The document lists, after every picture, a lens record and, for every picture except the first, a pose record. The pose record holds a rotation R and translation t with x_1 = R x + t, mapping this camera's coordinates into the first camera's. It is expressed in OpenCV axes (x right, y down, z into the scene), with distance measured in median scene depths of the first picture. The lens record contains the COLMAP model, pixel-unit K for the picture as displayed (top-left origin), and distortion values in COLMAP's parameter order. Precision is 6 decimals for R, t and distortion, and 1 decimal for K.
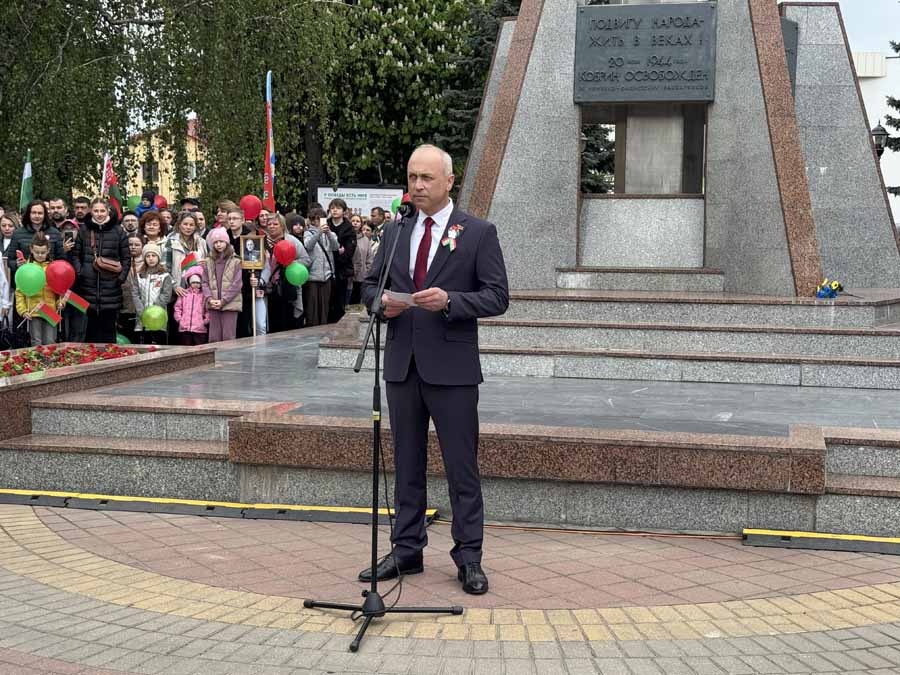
lens RADIAL K [[1289.3, 0, 450.0], [0, 1289.3, 337.5], [0, 0, 1]] dist [0.358779, -1.311439]
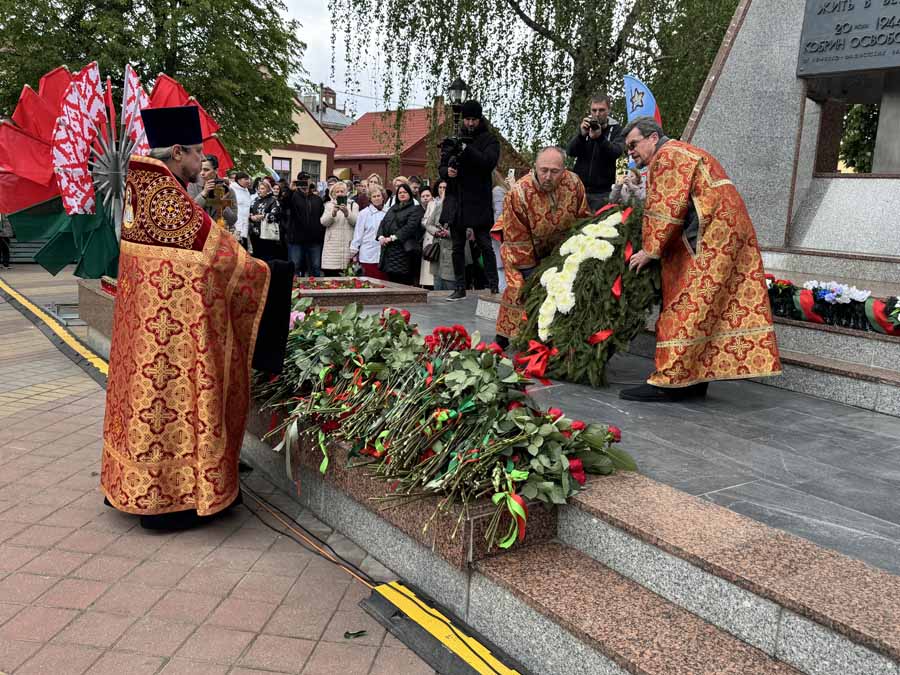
lens RADIAL K [[790.8, 0, 450.0], [0, 790.8, 337.5], [0, 0, 1]] dist [0.004315, -0.005263]
pose [[0.757978, 0.135536, -0.638044, 0.302114], [-0.090643, 0.990570, 0.102741, -0.026049], [0.645952, -0.020041, 0.763115, 0.389333]]
